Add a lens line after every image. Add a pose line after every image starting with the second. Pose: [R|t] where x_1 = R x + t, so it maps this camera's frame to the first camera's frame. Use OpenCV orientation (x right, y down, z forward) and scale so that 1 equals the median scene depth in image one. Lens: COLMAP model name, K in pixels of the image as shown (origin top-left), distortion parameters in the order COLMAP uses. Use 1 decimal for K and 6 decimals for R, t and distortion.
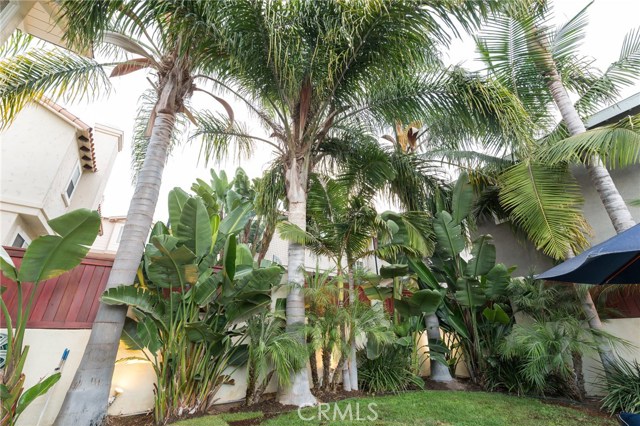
lens RADIAL K [[282.5, 0, 322.0], [0, 282.5, 196.8], [0, 0, 1]] dist [0.000646, -0.000406]
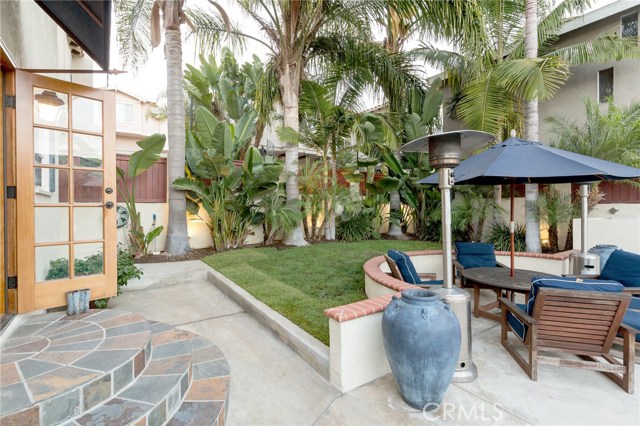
lens RADIAL K [[307.6, 0, 309.5], [0, 307.6, 207.1], [0, 0, 1]] dist [0.007408, 0.001109]
pose [[0.999973, 0.005167, -0.005224, -0.000881], [-0.002273, 0.893675, 0.448708, -0.202566], [0.006987, -0.448684, 0.893663, -0.385459]]
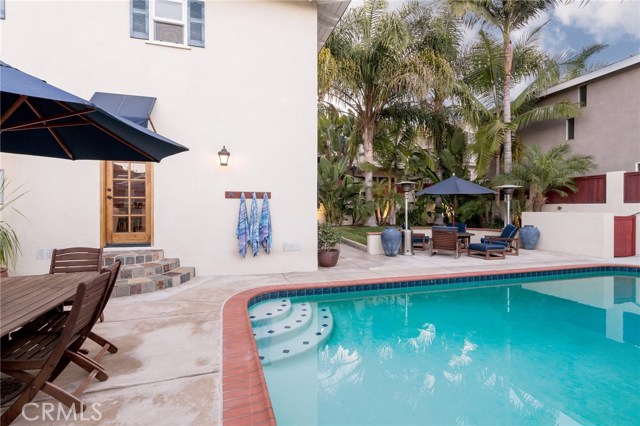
lens RADIAL K [[282.5, 0, 307.7], [0, 282.5, 209.6], [0, 0, 1]] dist [0.000646, -0.000406]
pose [[0.946394, 0.014487, -0.322689, 0.195692], [0.134955, 0.889891, 0.435754, -0.637959], [0.293471, -0.455943, 0.840233, -1.280884]]
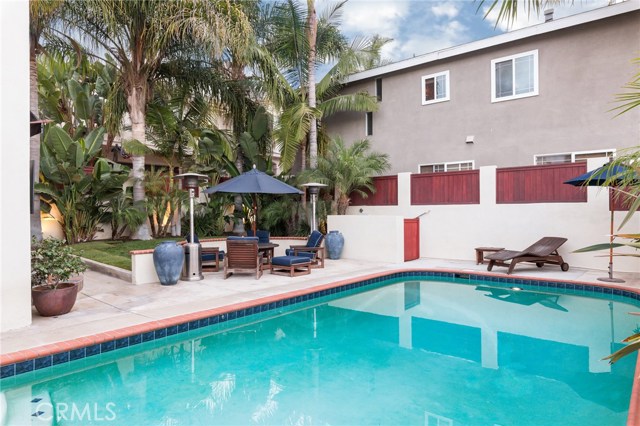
lens RADIAL K [[407.4, 0, 301.0], [0, 407.4, 208.4], [0, 0, 1]] dist [-0.002417, -0.000800]
pose [[0.969061, 0.008171, 0.246686, 0.223716], [-0.117104, 0.895022, 0.430375, -0.618792], [-0.217273, -0.445947, 0.868287, -1.236685]]
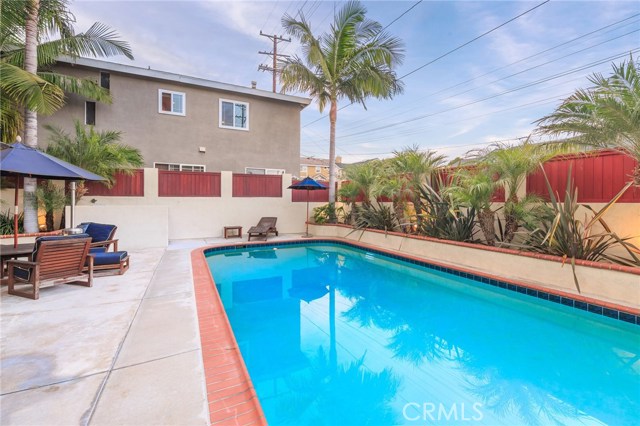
lens RADIAL K [[282.5, 0, 325.7], [0, 282.5, 200.8], [0, 0, 1]] dist [0.000646, -0.000406]
pose [[0.133109, 0.014430, 0.990996, -0.242836], [-0.450004, 0.891764, 0.047459, -0.321298], [-0.883050, -0.452270, 0.125196, -0.667325]]
